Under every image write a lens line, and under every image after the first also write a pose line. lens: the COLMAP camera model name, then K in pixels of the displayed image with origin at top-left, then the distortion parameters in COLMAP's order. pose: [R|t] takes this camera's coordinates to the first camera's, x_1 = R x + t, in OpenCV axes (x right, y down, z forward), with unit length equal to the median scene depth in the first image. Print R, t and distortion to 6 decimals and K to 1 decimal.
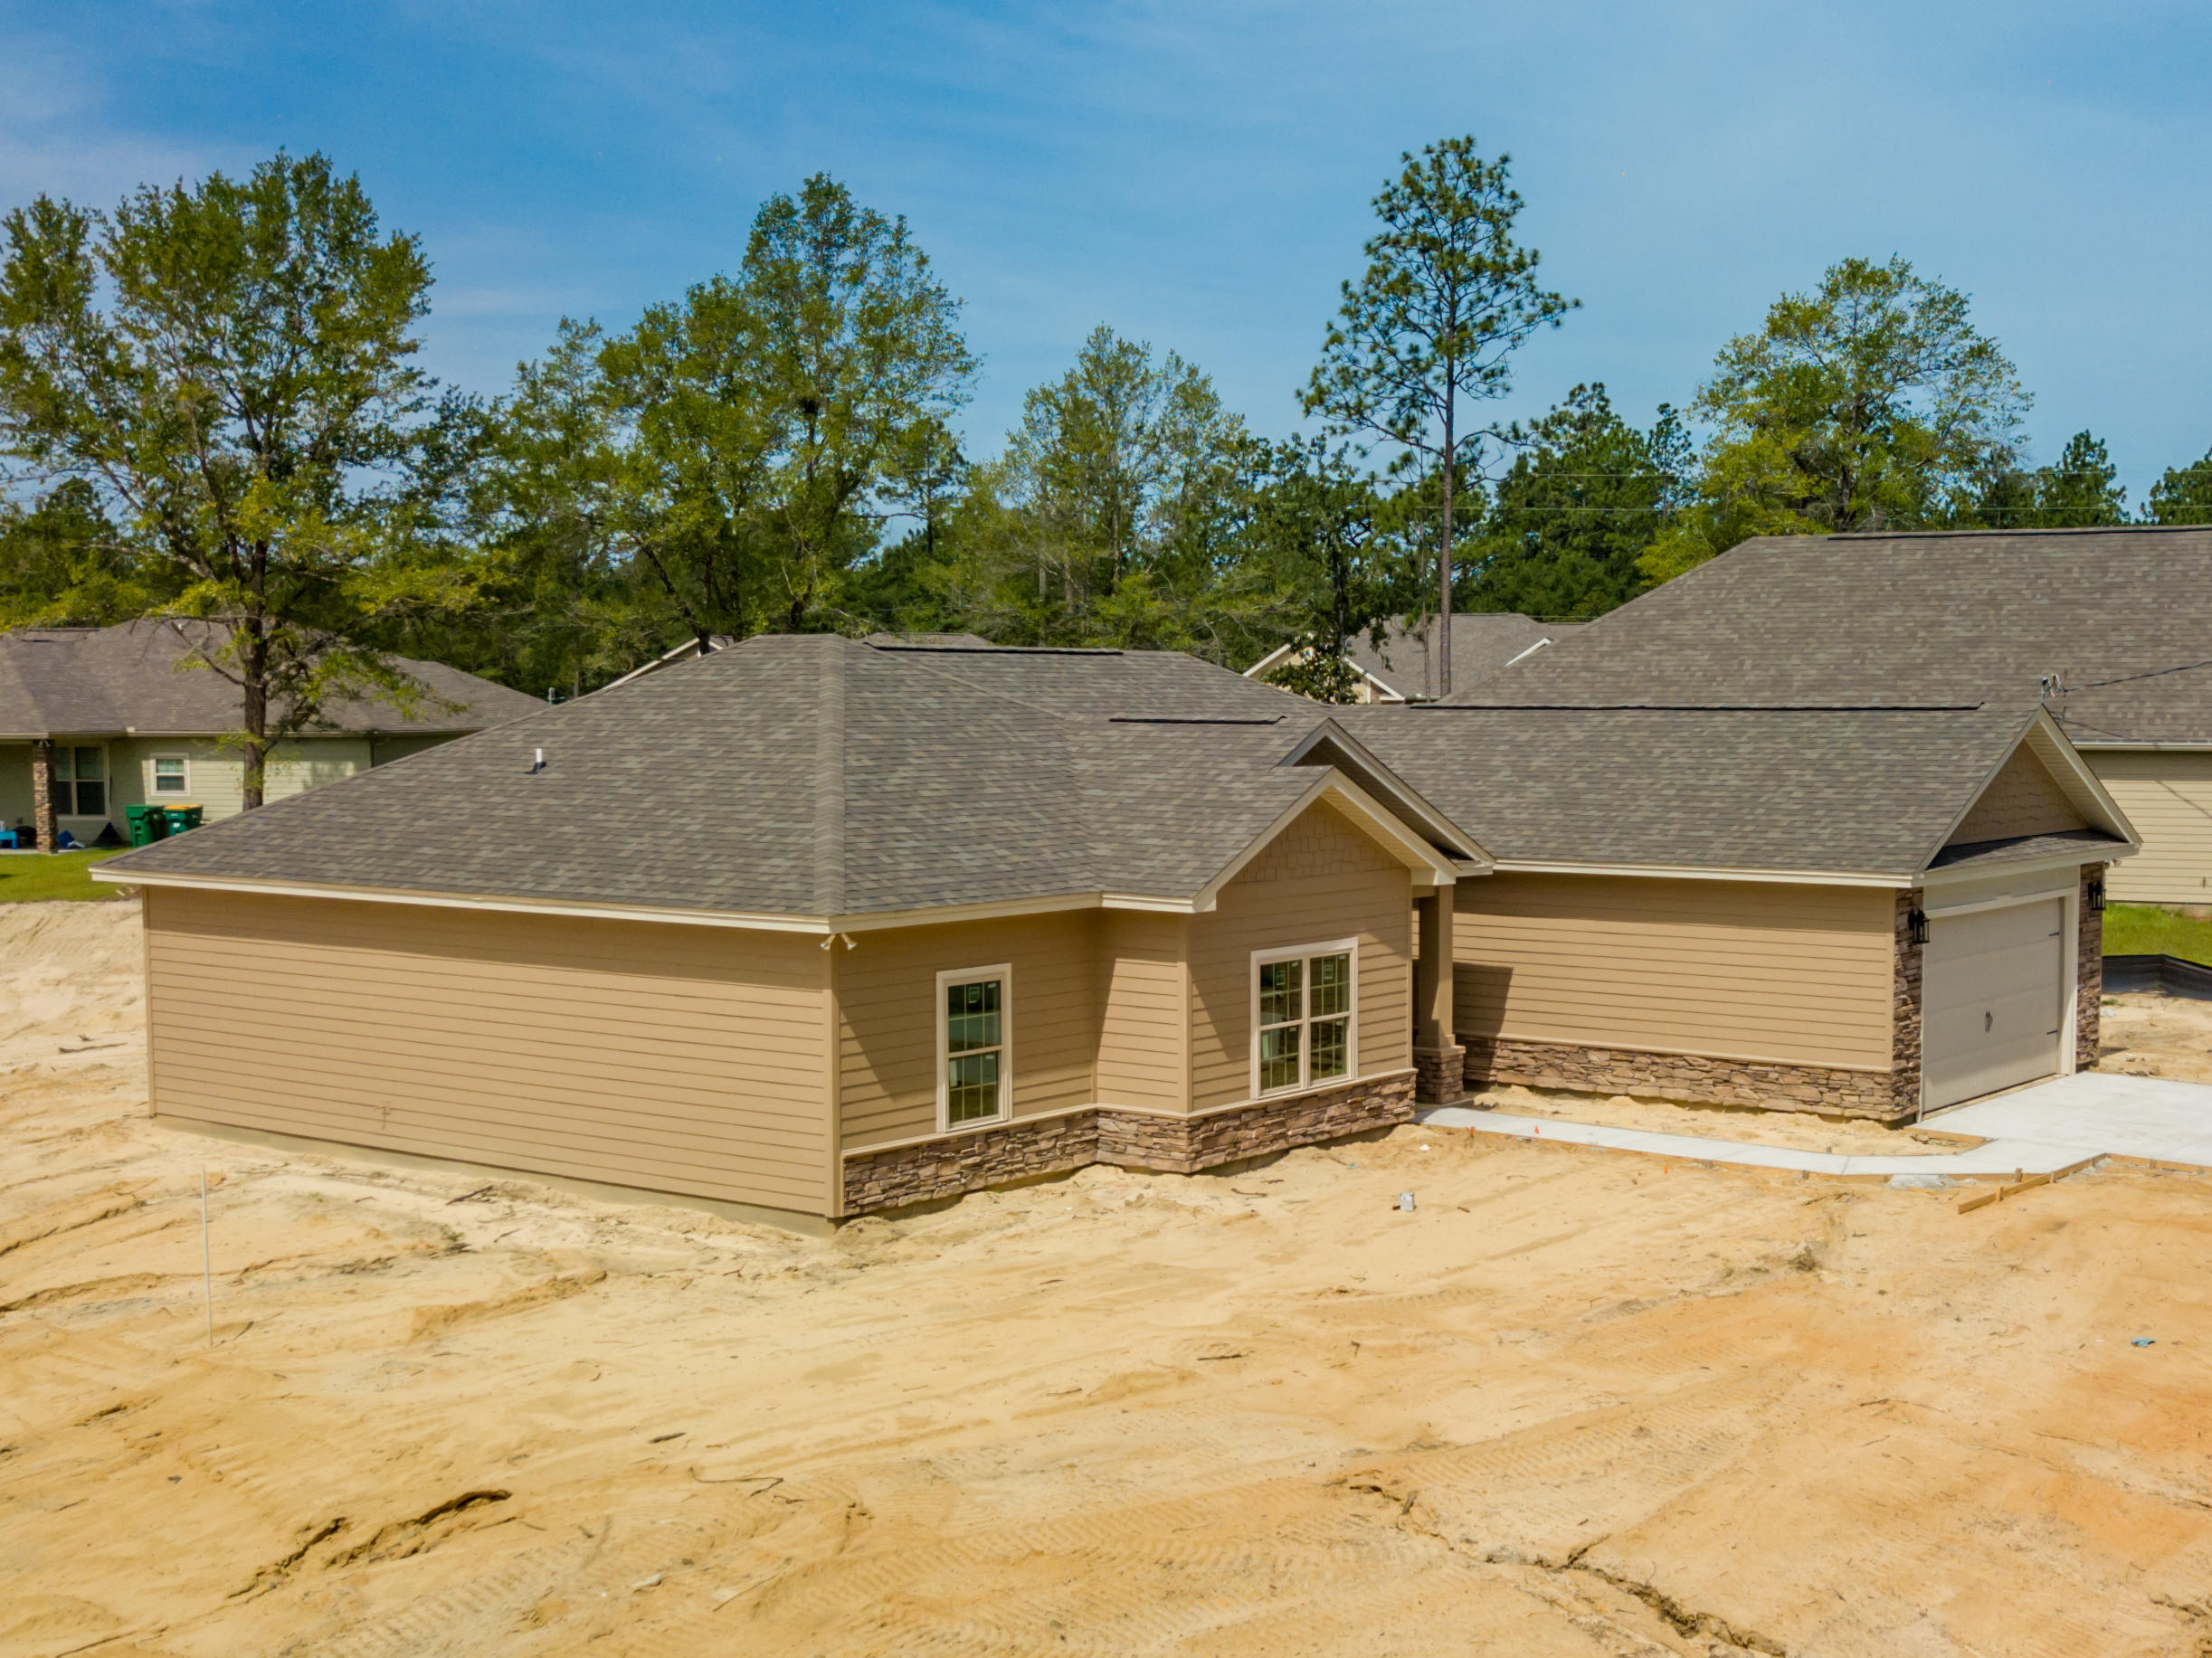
lens RADIAL K [[2886.3, 0, 1123.3], [0, 2886.3, 830.3], [0, 0, 1]] dist [0.146652, 0.000000]
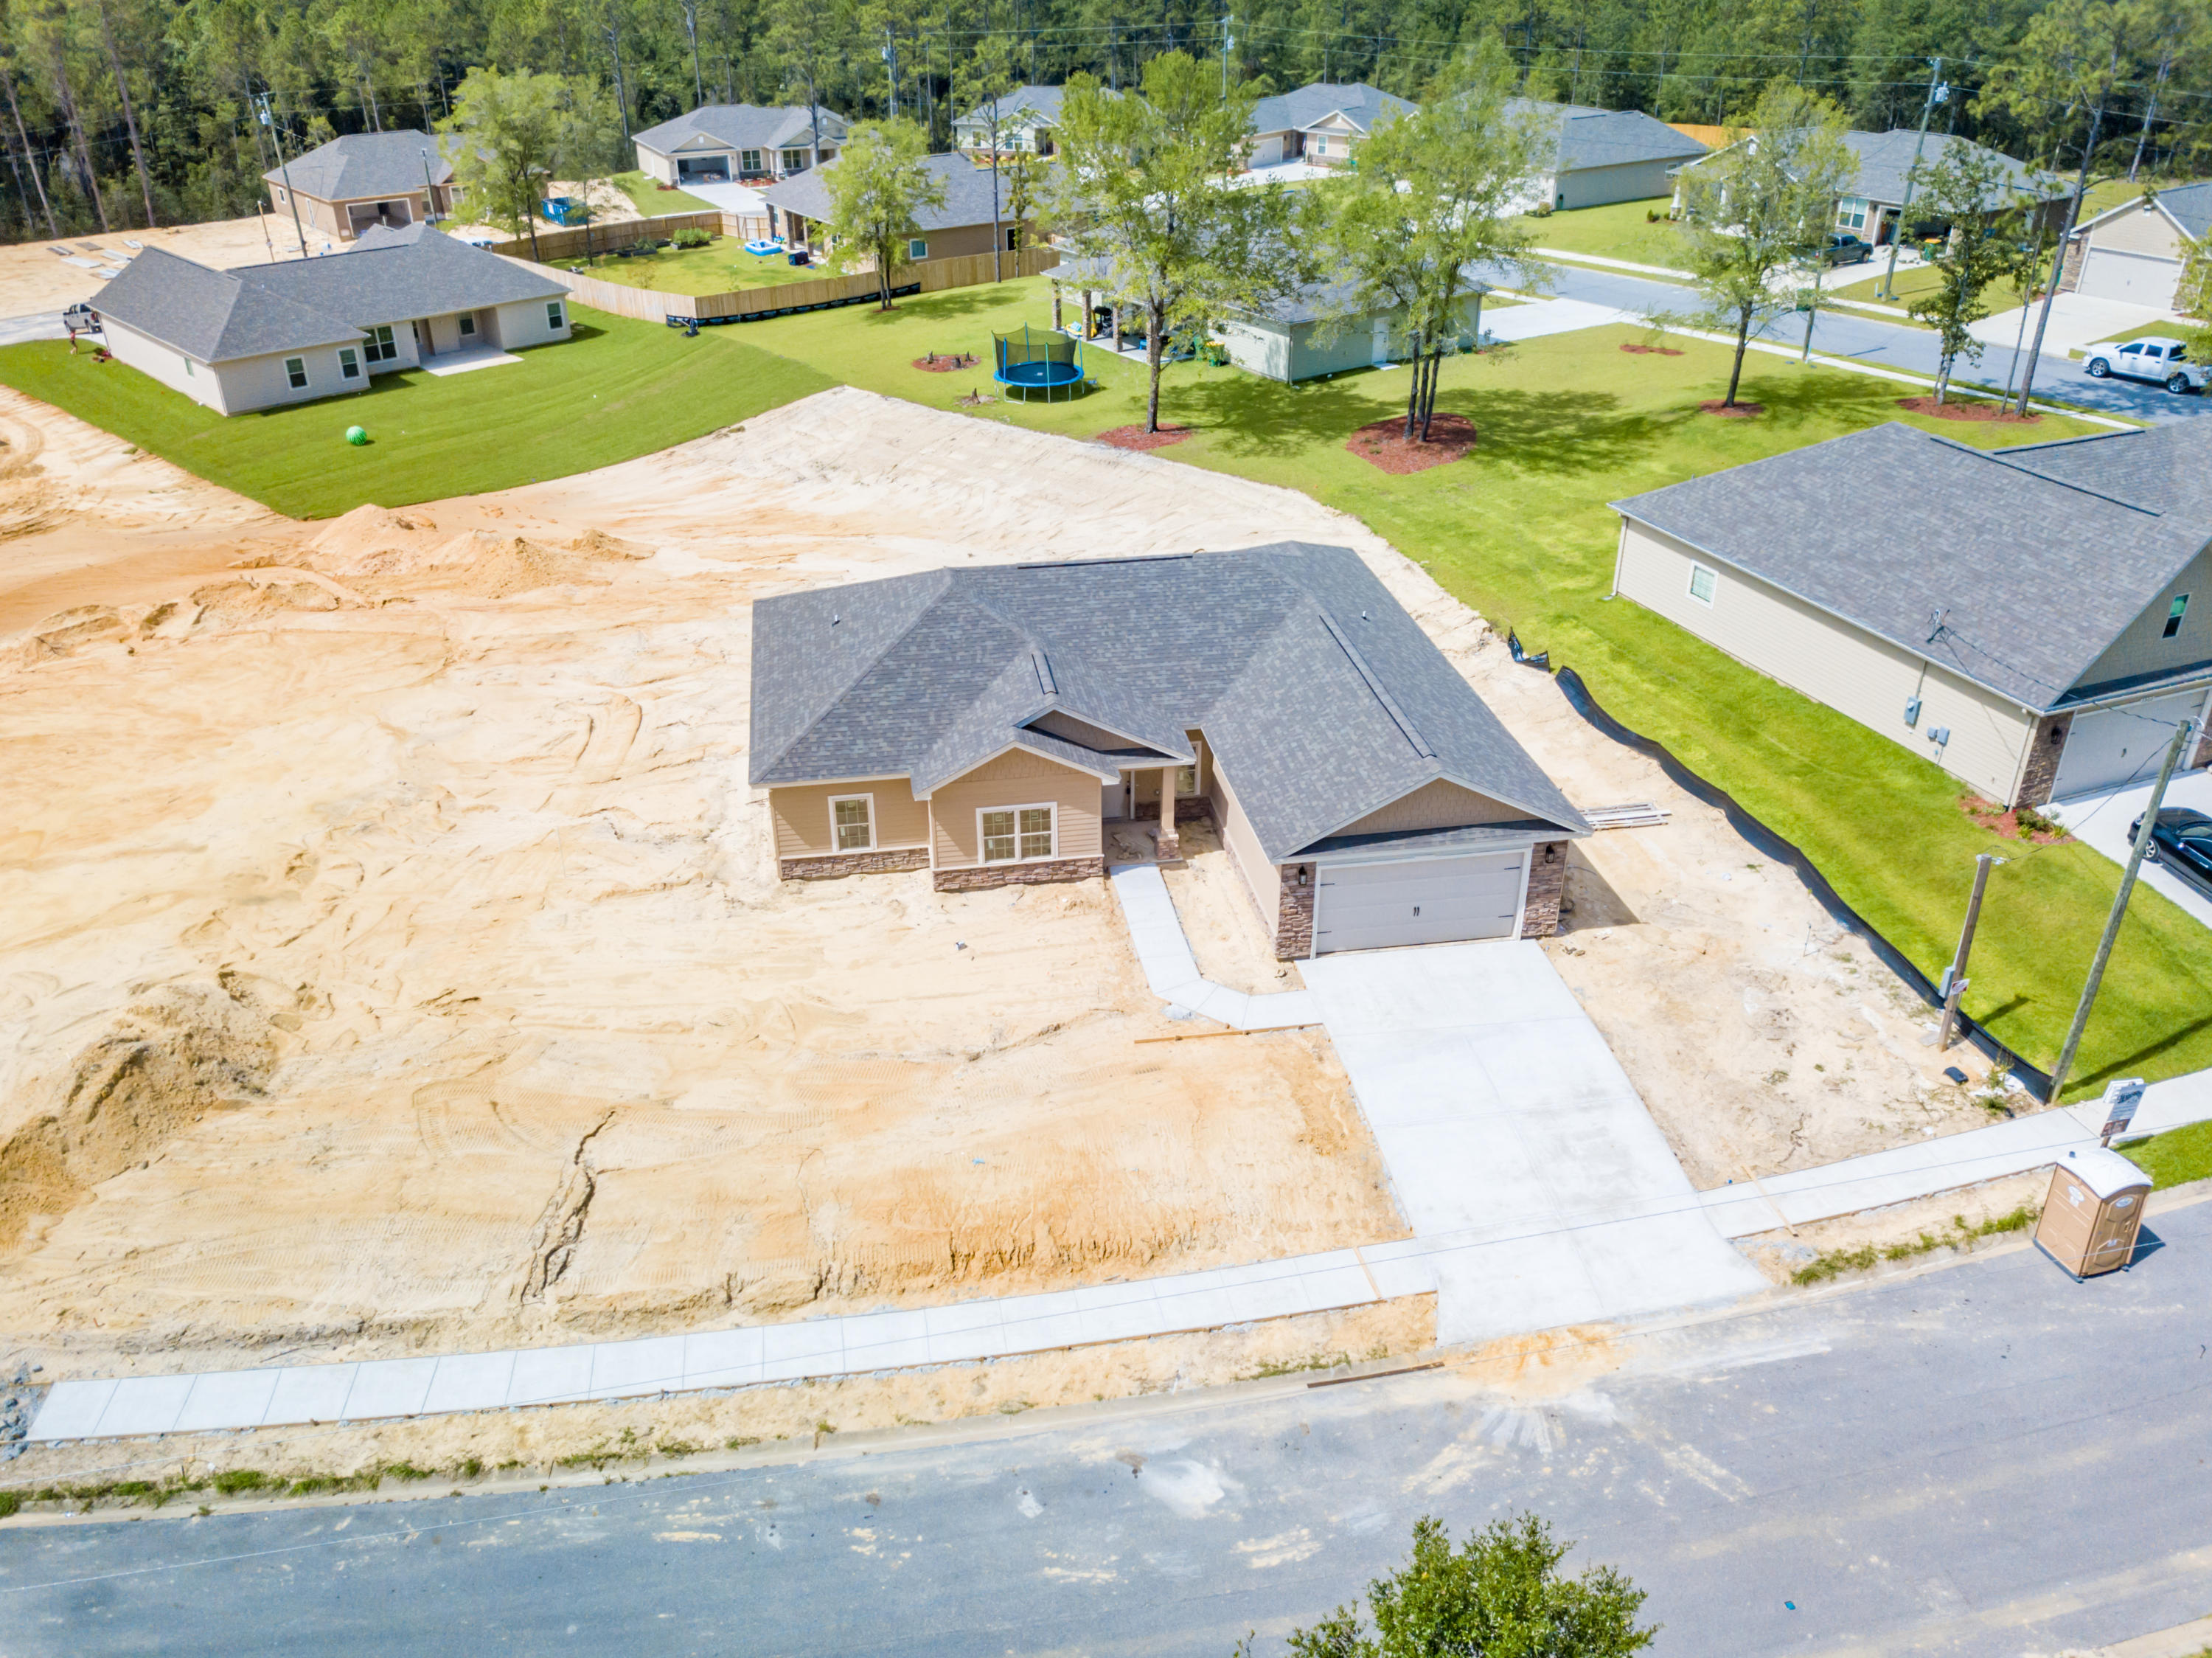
lens RADIAL K [[1732.0, 0, 1093.2], [0, 1732.0, 815.7], [0, 0, 1]] dist [0.001077, -0.000545]
pose [[0.744692, 0.322020, -0.584583, 0.933081], [-0.031275, 0.891775, 0.451396, -0.585789], [0.666675, -0.317868, 0.674169, 0.135562]]
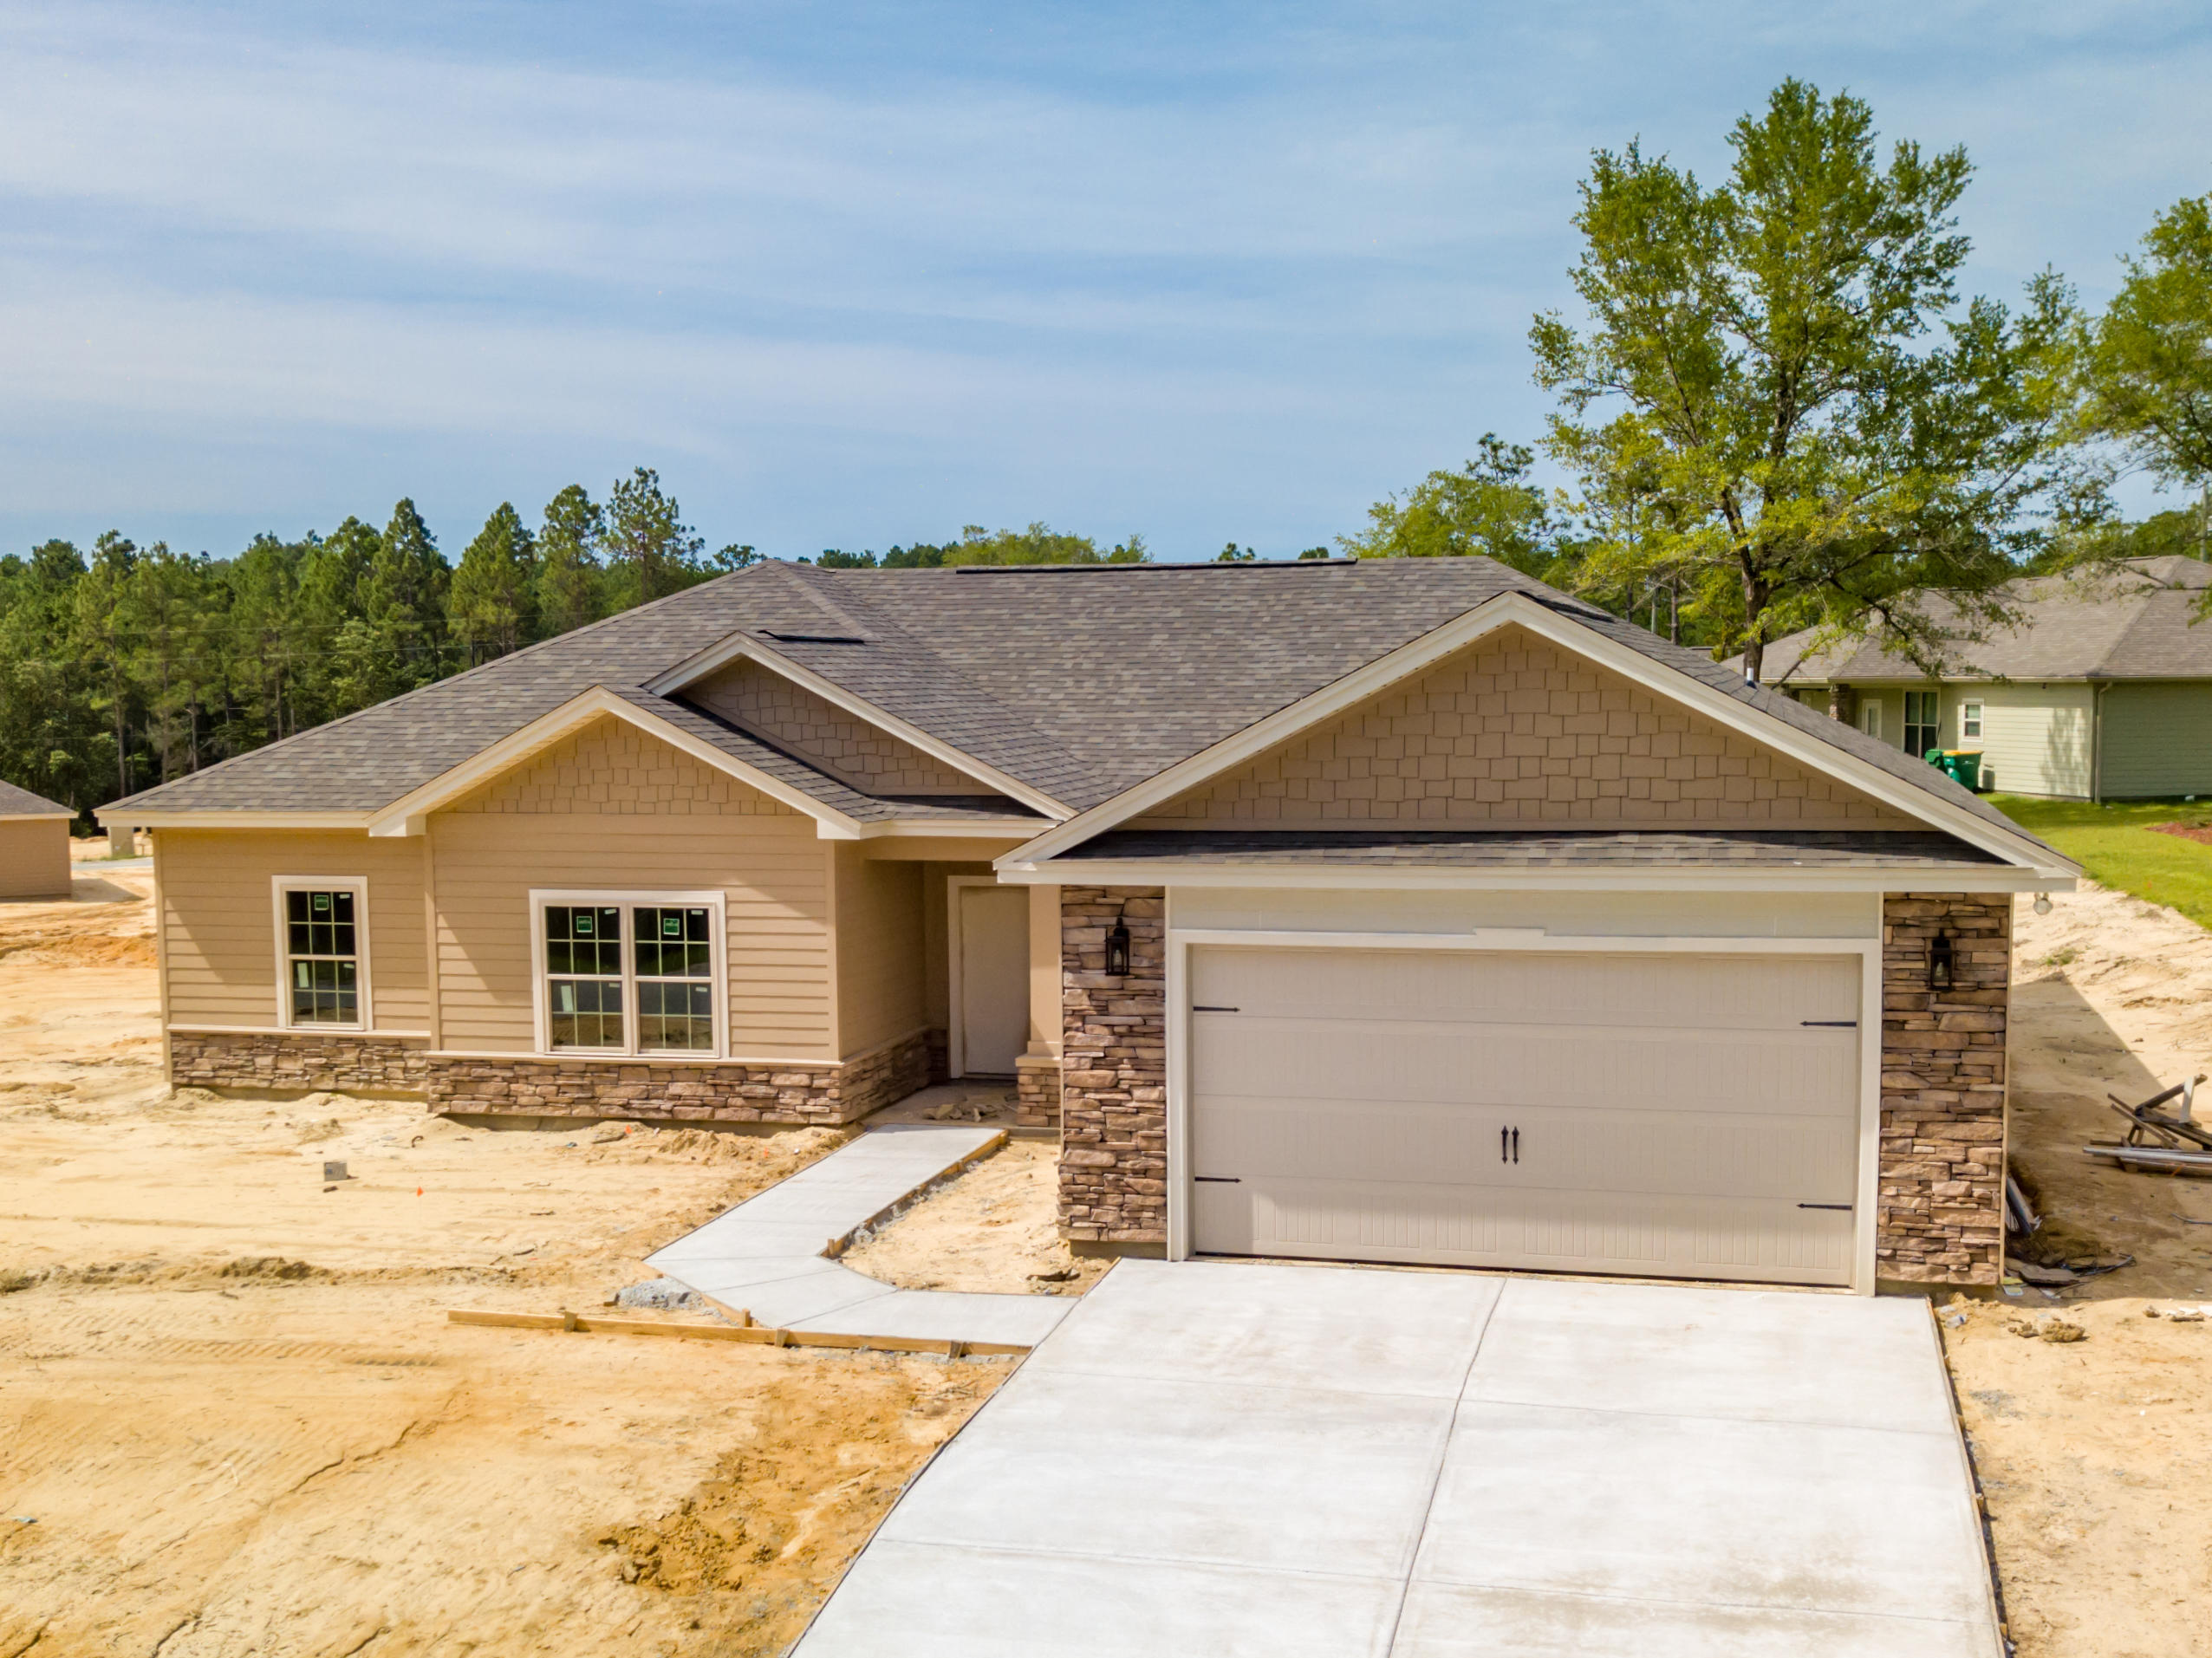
lens RADIAL K [[2673.9, 0, 1115.6], [0, 2673.9, 843.7], [0, 0, 1]] dist [-0.032050, 0.000000]
pose [[0.424859, 0.065181, -0.902910, 0.894022], [-0.044148, 0.997710, 0.051251, -0.024258], [0.904182, 0.018087, 0.426764, 0.819875]]
